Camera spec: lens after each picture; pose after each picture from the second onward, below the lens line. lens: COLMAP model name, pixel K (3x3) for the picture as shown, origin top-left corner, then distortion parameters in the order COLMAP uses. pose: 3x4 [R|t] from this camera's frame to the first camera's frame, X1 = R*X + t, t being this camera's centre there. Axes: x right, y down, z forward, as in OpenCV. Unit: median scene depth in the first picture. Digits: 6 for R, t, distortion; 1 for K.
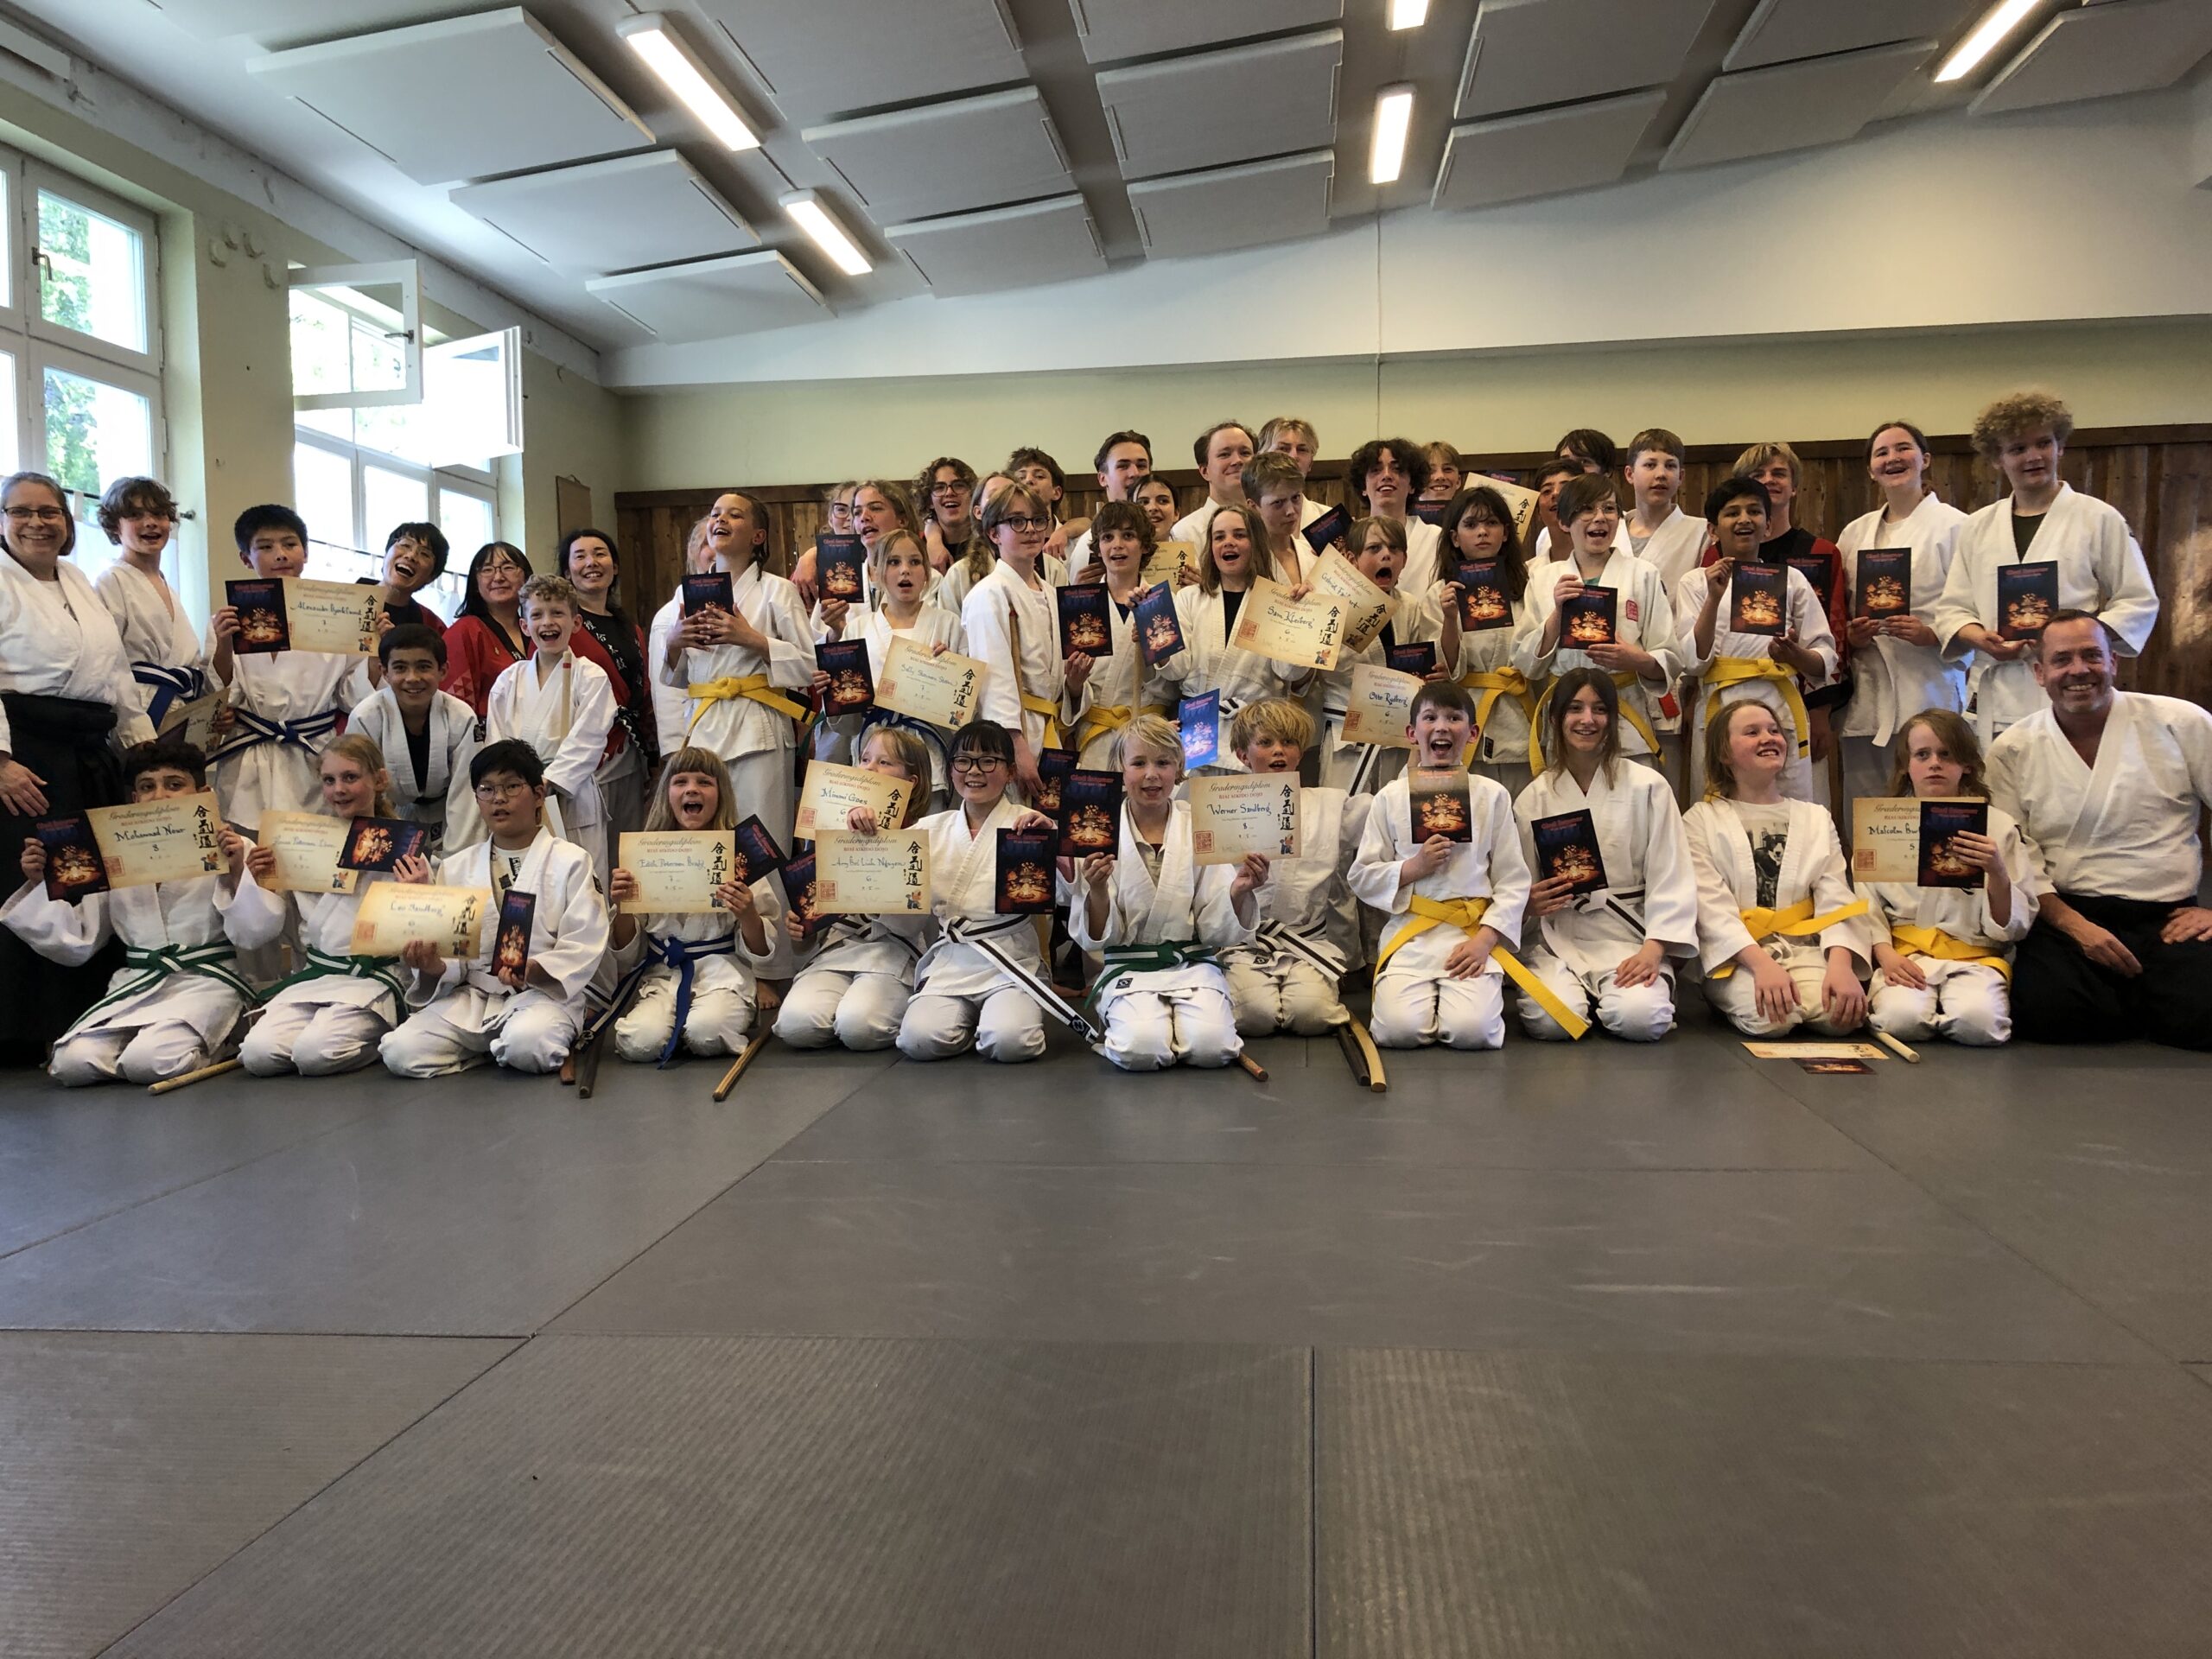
lens RADIAL K [[1792.3, 0, 1077.2], [0, 1792.3, 833.4], [0, 0, 1]] dist [0.034176, -0.044817]
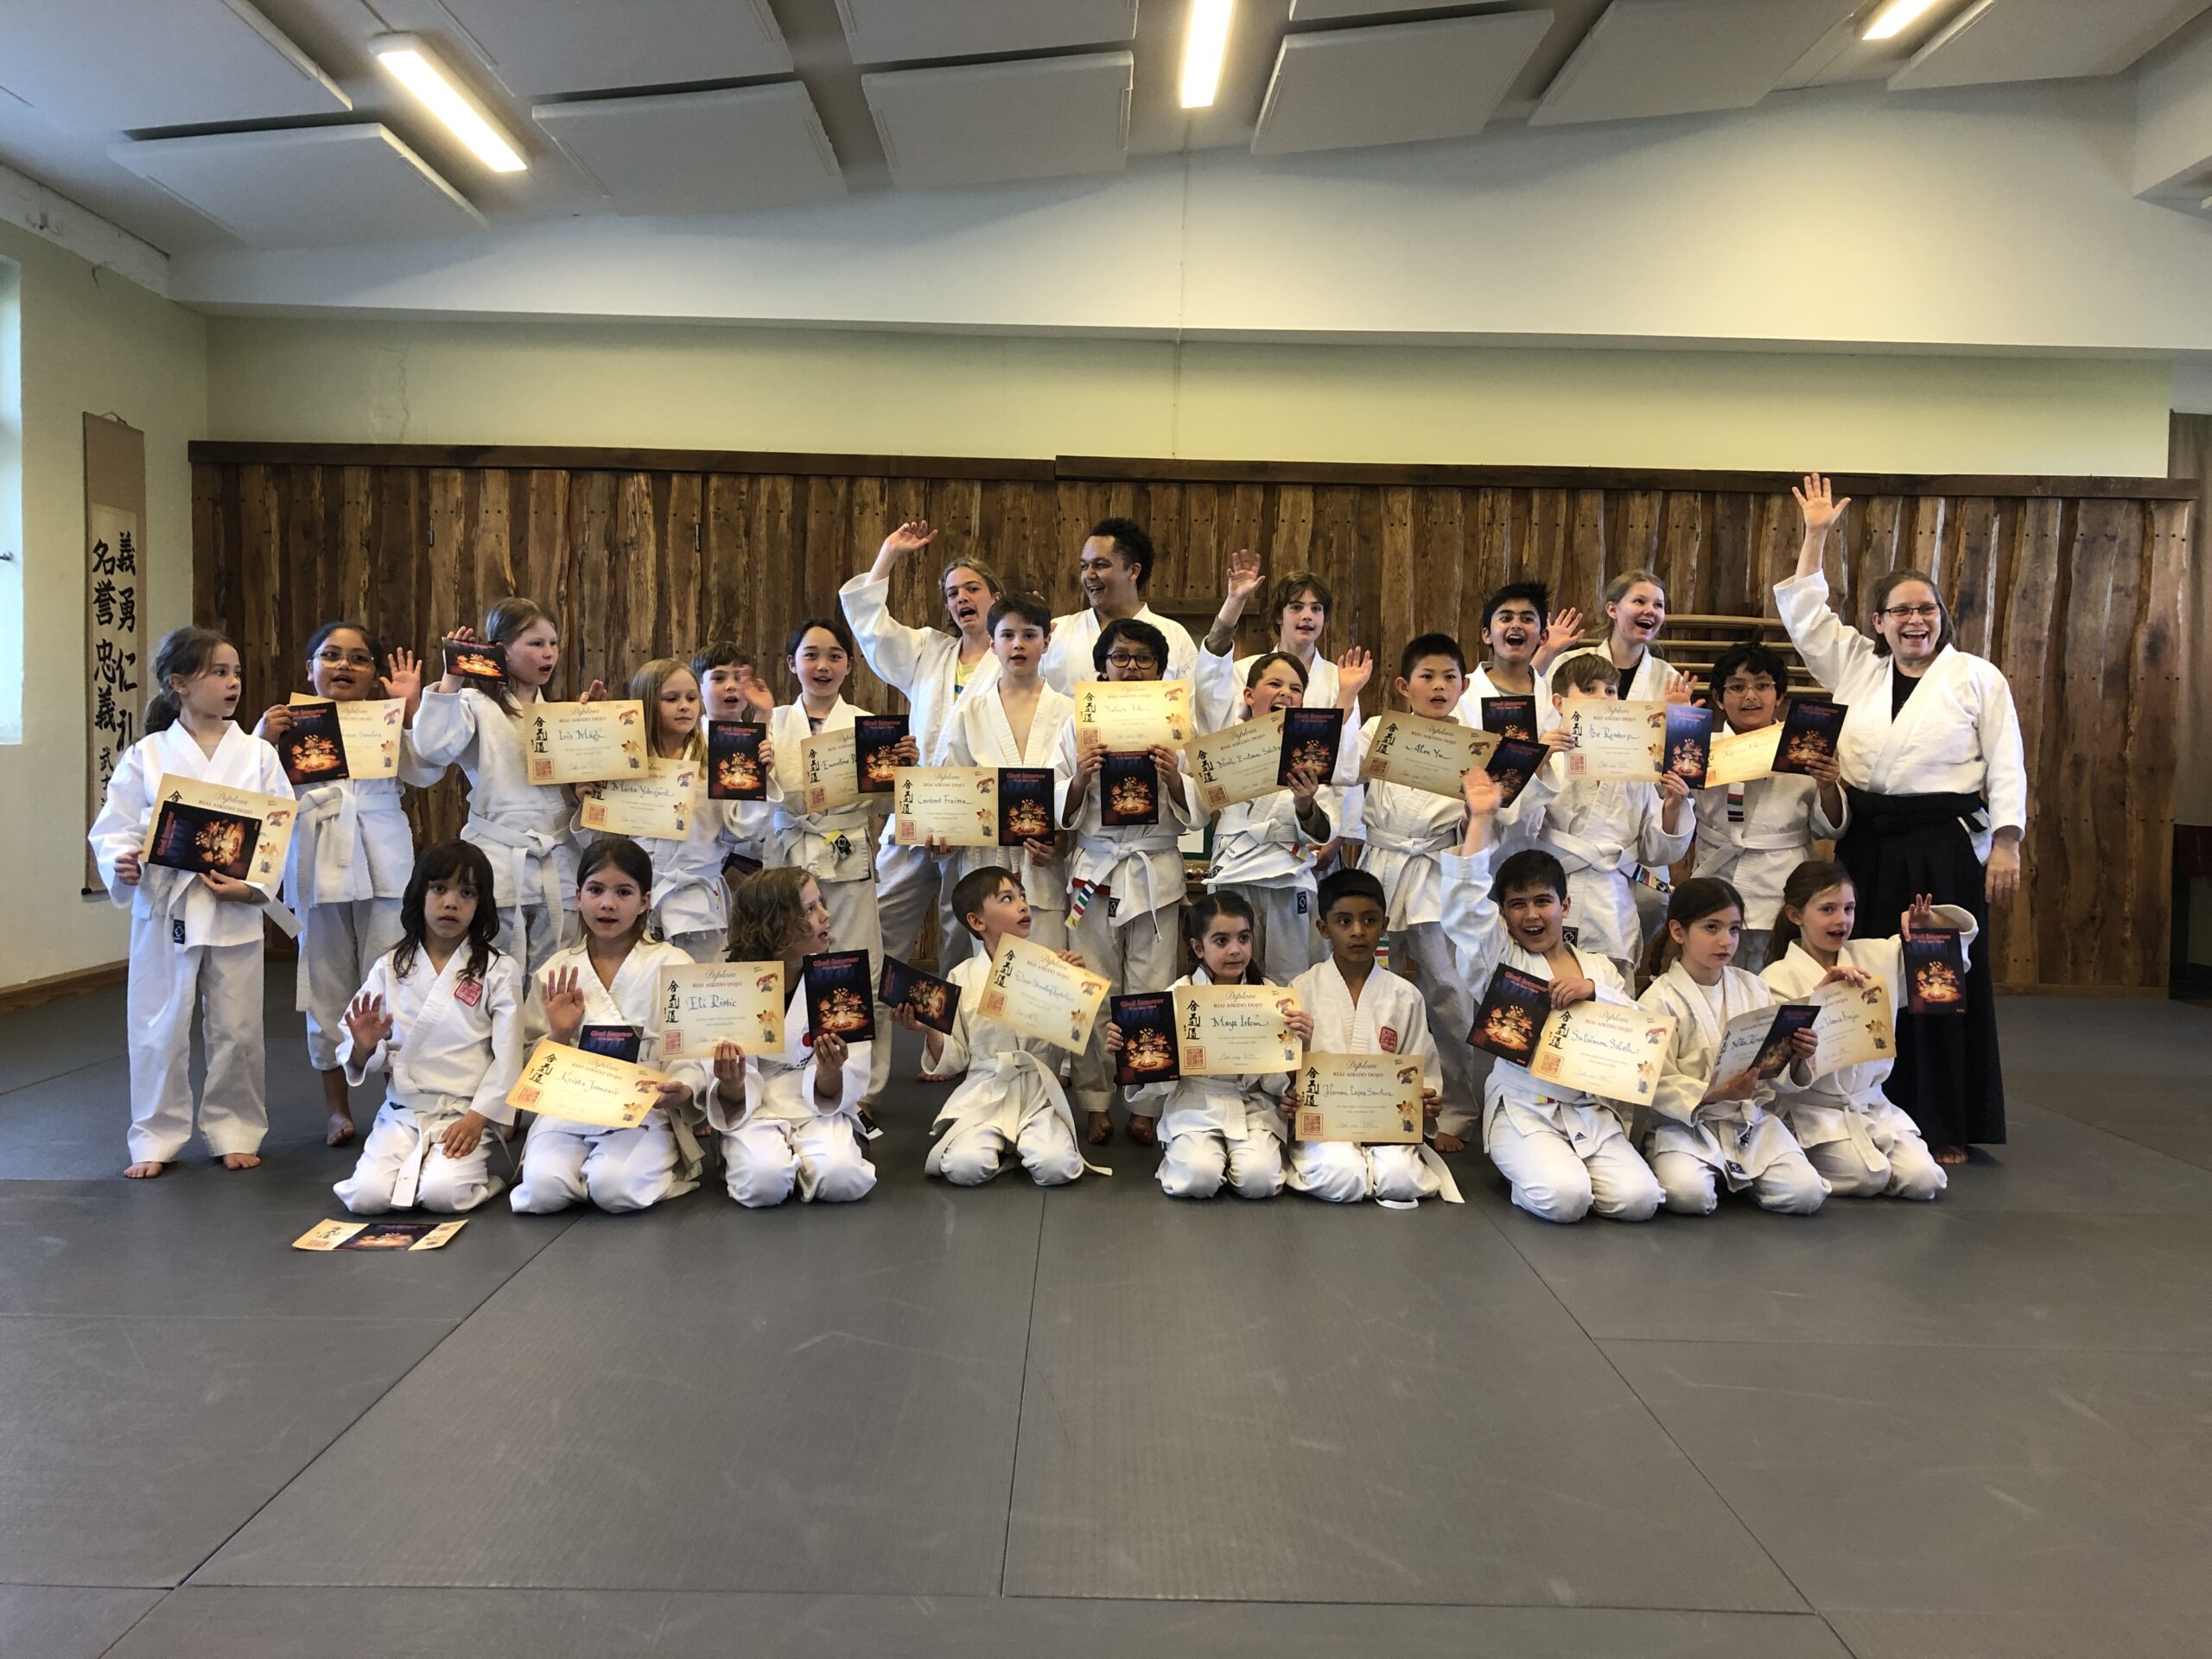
lens RADIAL K [[1792.3, 0, 1097.8], [0, 1792.3, 810.9], [0, 0, 1]] dist [0.034176, -0.044817]
pose [[0.990971, 0.037072, 0.128853, 0.035380], [-0.035586, 0.999271, -0.013817, -0.039328], [-0.129271, 0.009107, 0.991567, 0.213100]]
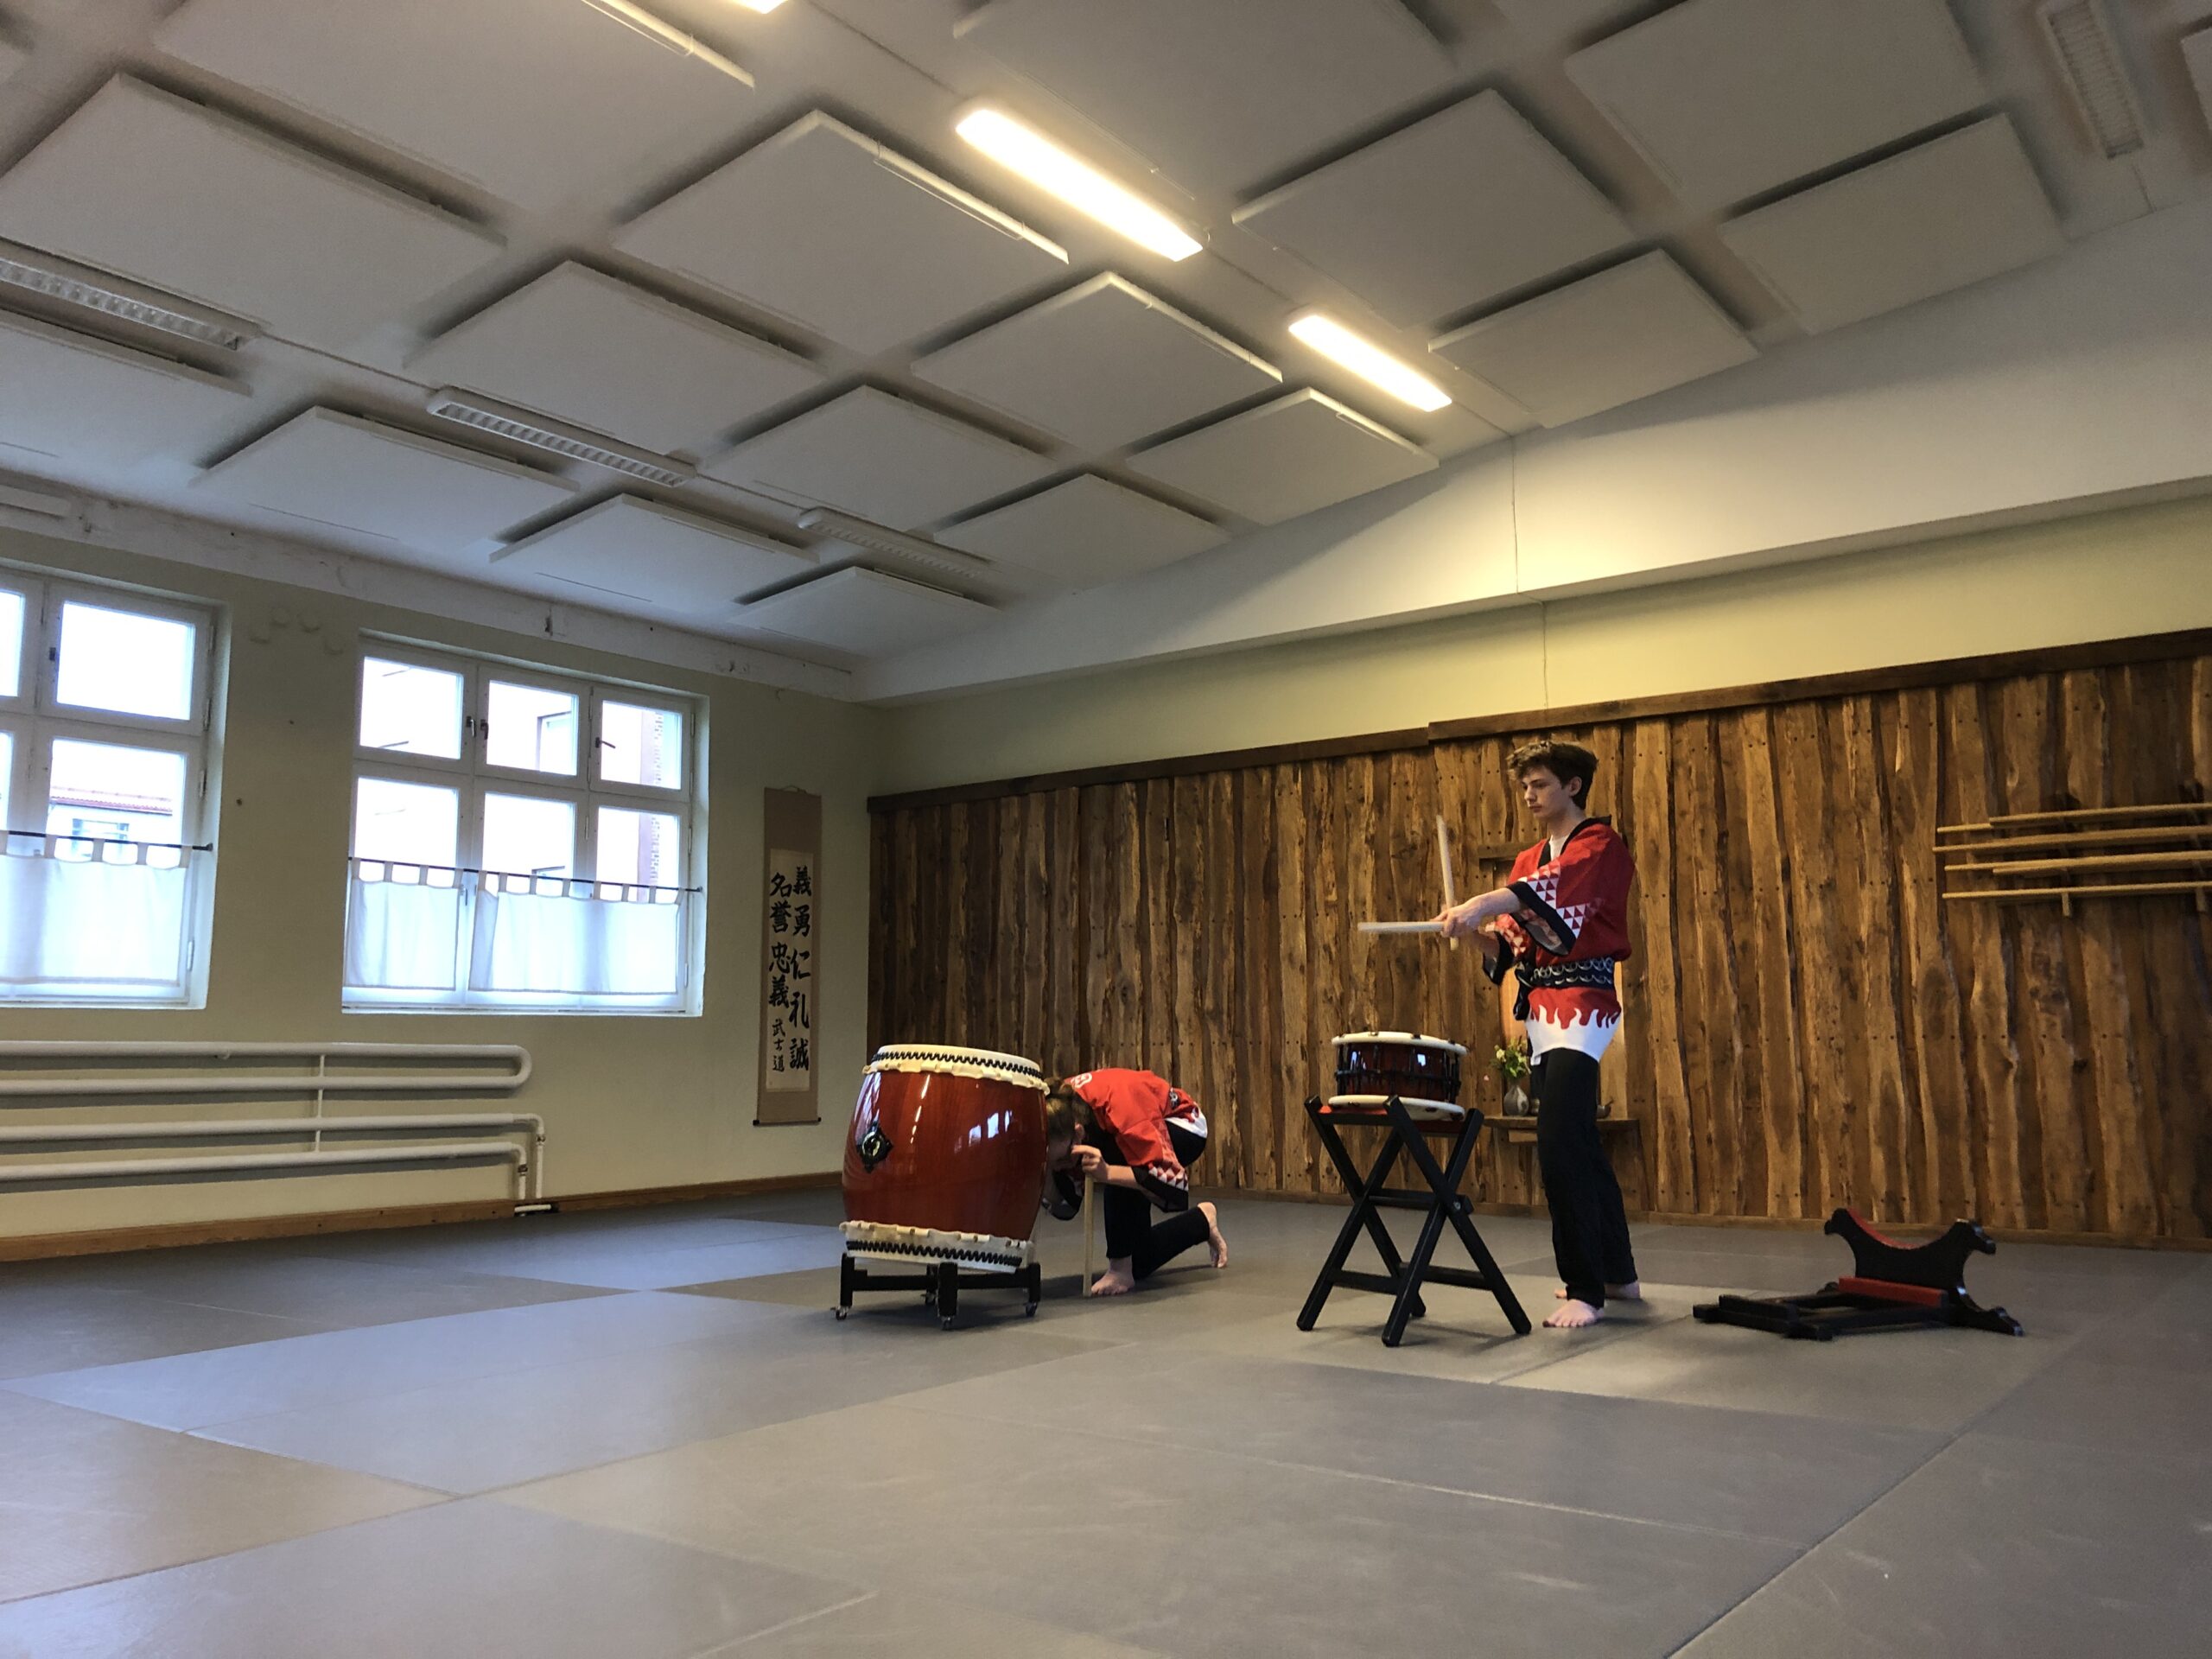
lens RADIAL K [[1792.3, 0, 1113.7], [0, 1792.3, 776.0], [0, 0, 1]] dist [0.034176, -0.044817]
pose [[0.867225, -0.060037, -0.494283, 0.436003], [-0.032895, 0.983627, -0.177189, -0.020700], [0.496828, 0.169922, 0.851051, 0.186125]]
